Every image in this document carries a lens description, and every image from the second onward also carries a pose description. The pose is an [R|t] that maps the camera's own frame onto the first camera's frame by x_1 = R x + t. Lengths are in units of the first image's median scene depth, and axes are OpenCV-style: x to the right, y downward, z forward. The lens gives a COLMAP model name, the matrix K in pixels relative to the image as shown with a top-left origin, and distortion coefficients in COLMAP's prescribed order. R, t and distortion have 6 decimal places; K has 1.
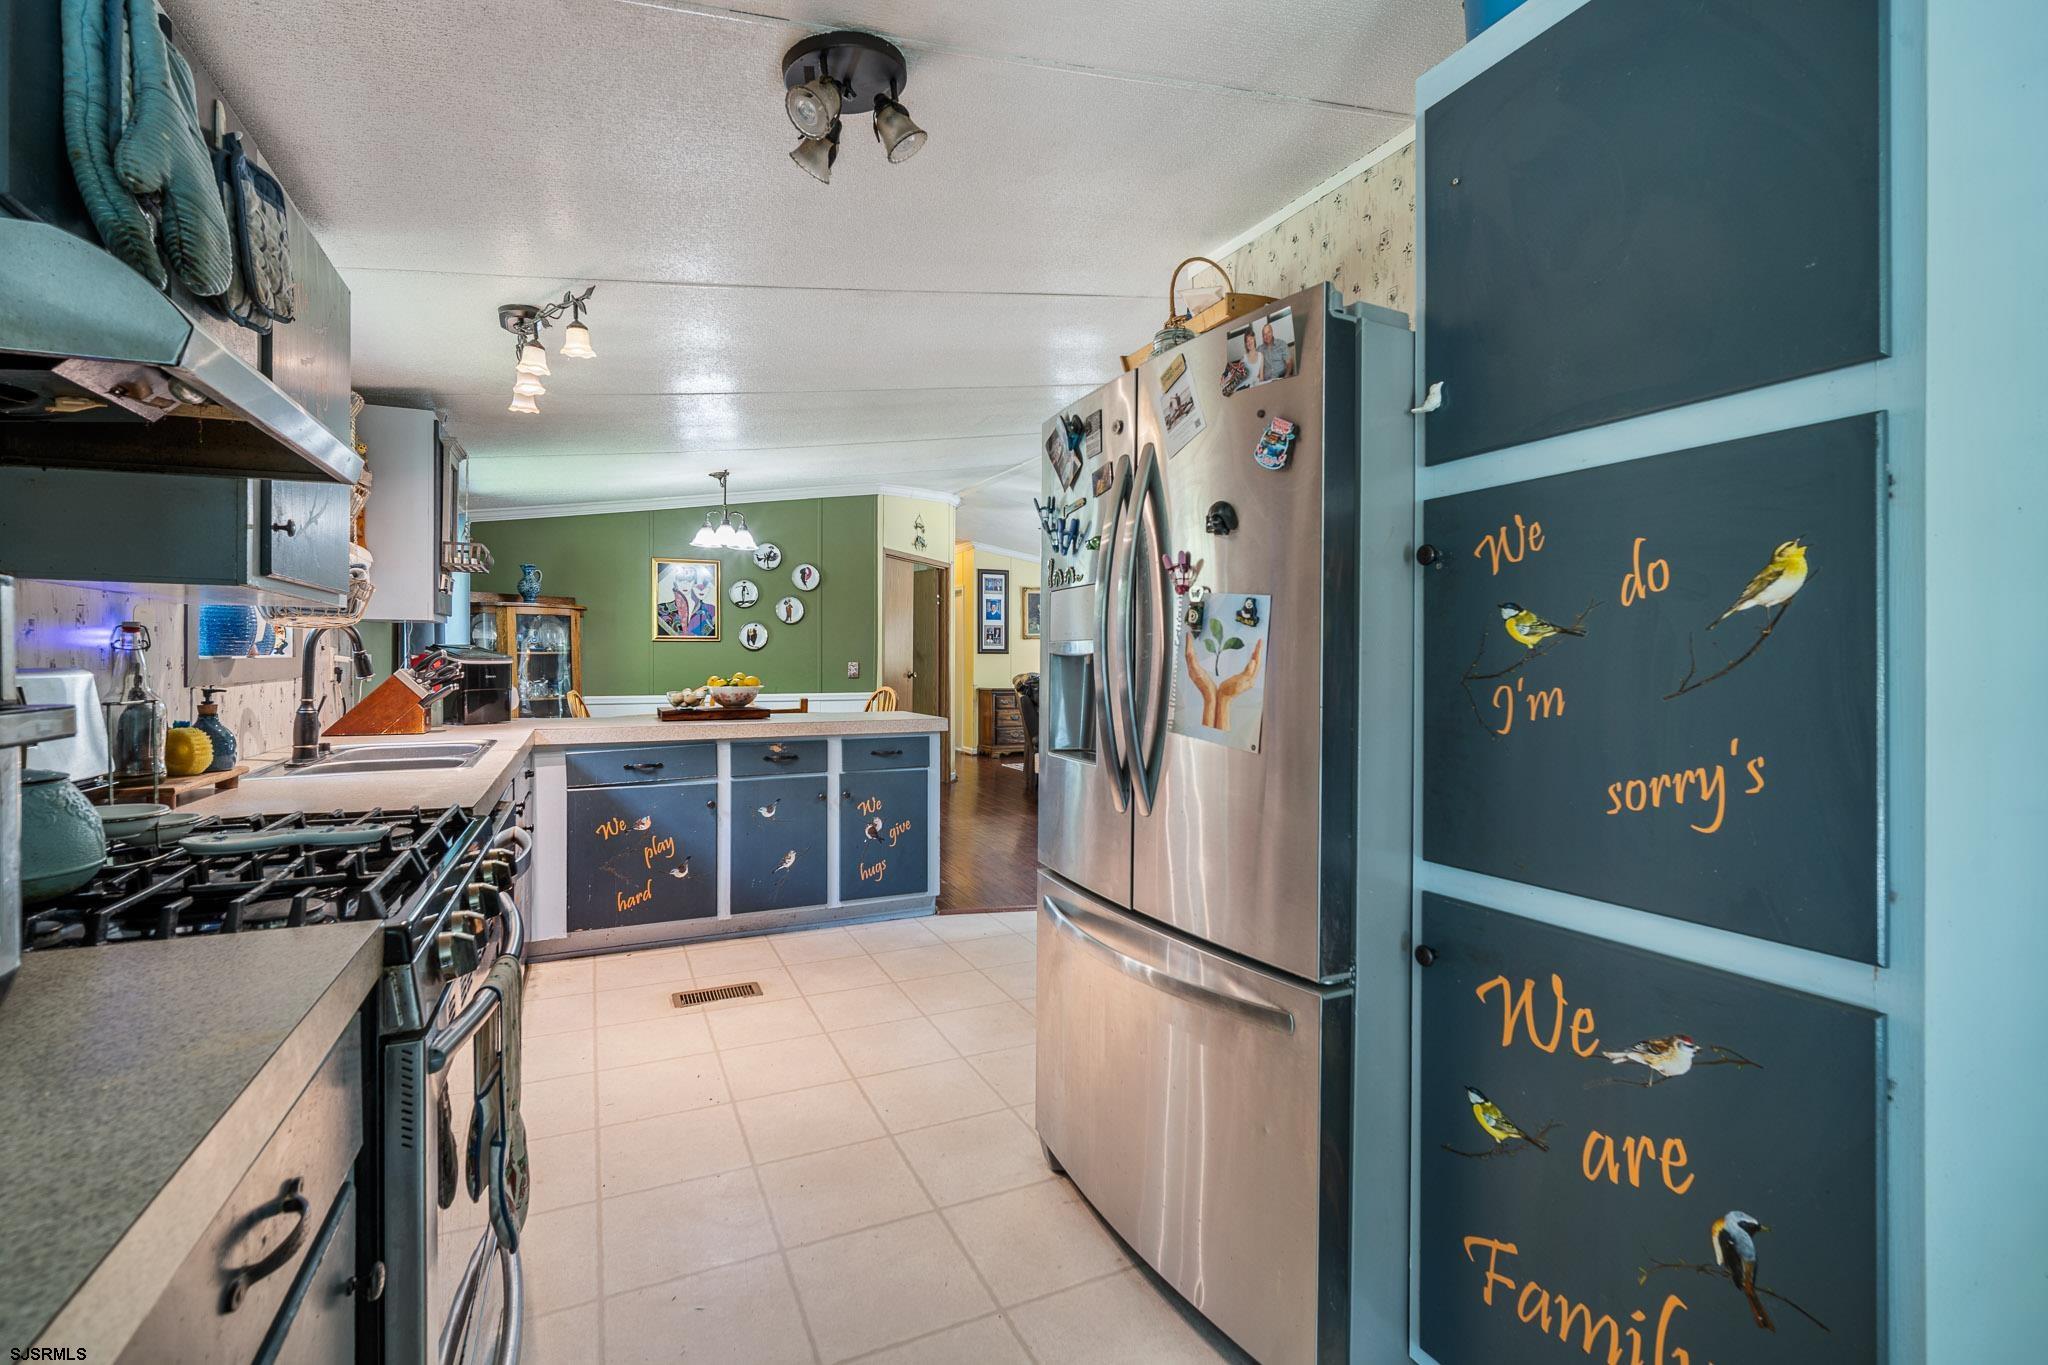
lens RADIAL K [[895.2, 0, 1031.1], [0, 895.2, 662.2], [0, 0, 1]] dist [-0.015469, 0.004233]
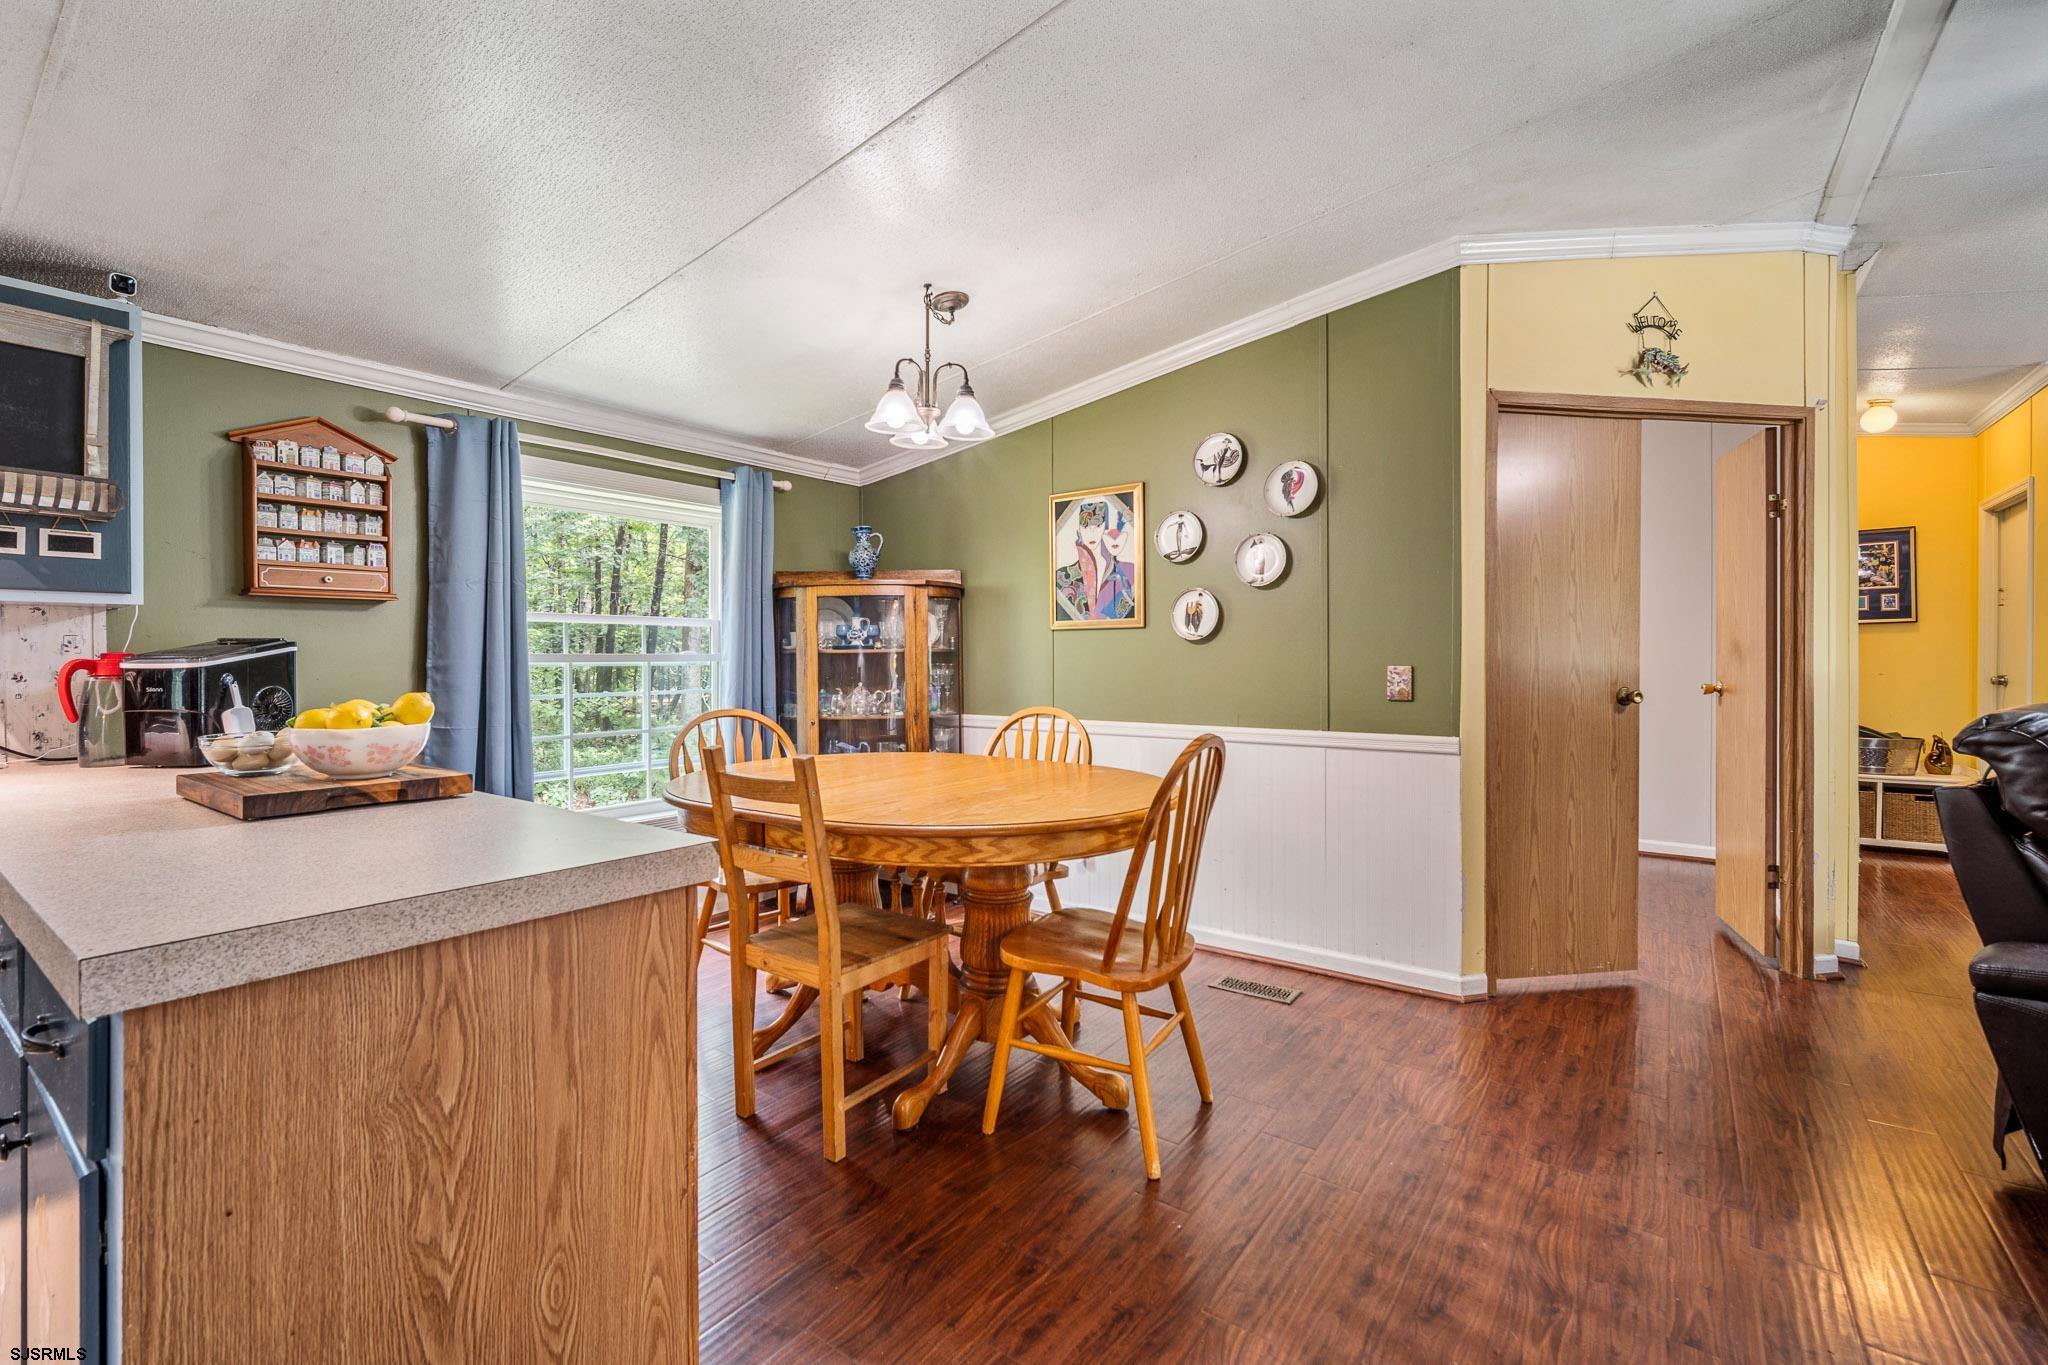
lens RADIAL K [[895.2, 0, 1016.1], [0, 895.2, 659.8], [0, 0, 1]] dist [-0.015469, 0.004233]
pose [[0.471604, 0.001192, -0.881809, 0.102095], [-0.000829, 0.999999, 0.000909, -0.003275], [0.881810, 0.000303, 0.471605, 0.642556]]
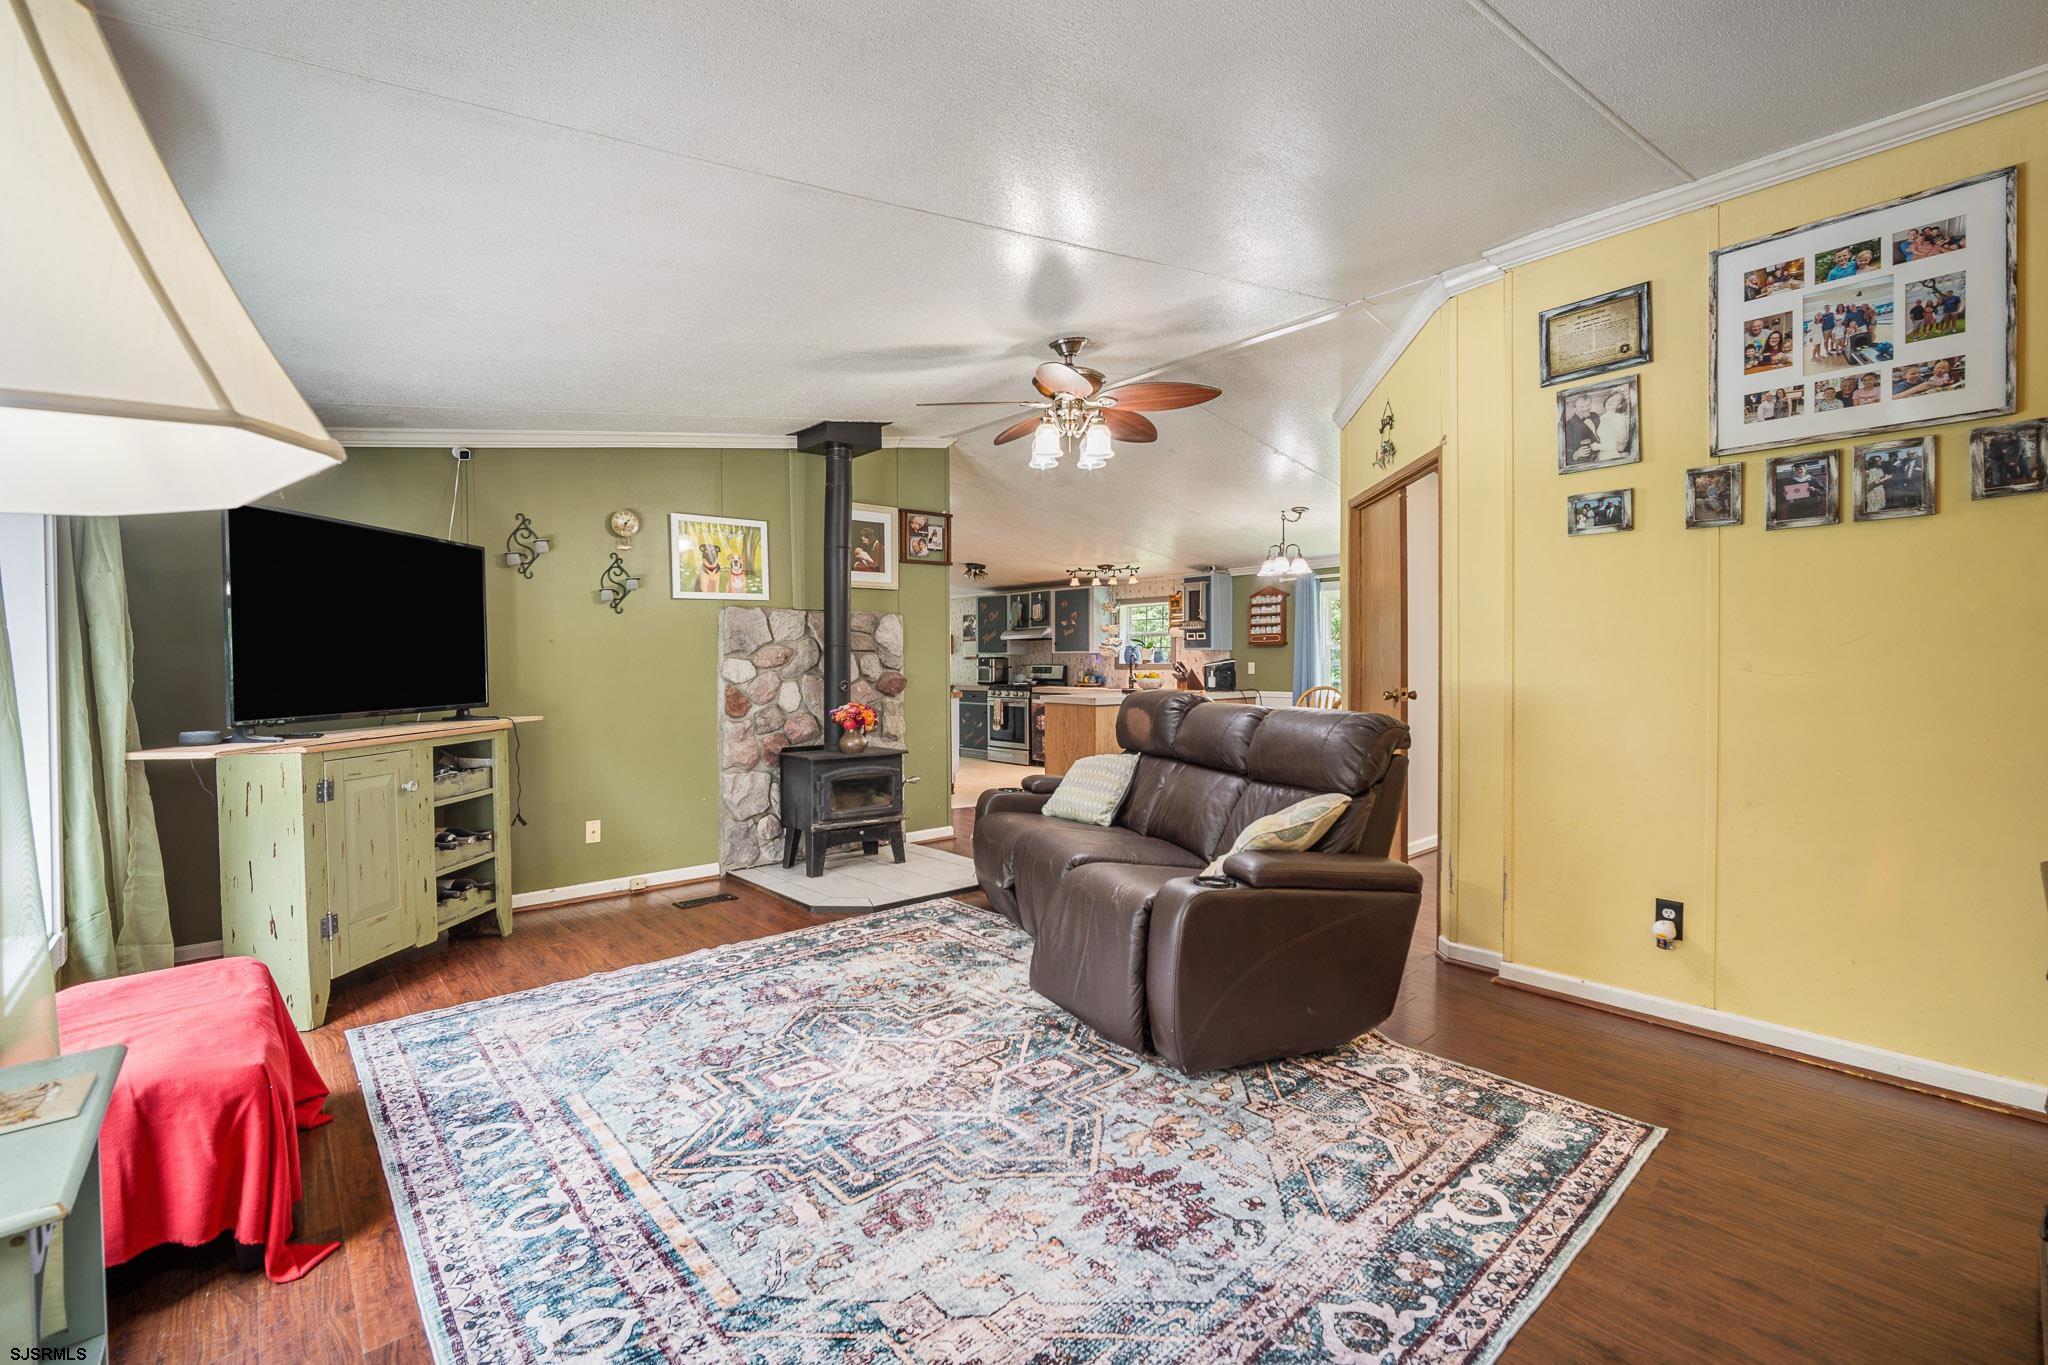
lens RADIAL K [[895.2, 0, 1029.2], [0, 895.2, 661.8], [0, 0, 1]] dist [-0.015469, 0.004233]
pose [[-0.961089, 0.002358, -0.276230, 0.272730], [0.001896, 0.999996, 0.001939, -0.008818], [0.276234, 0.001340, -0.961090, 1.691069]]
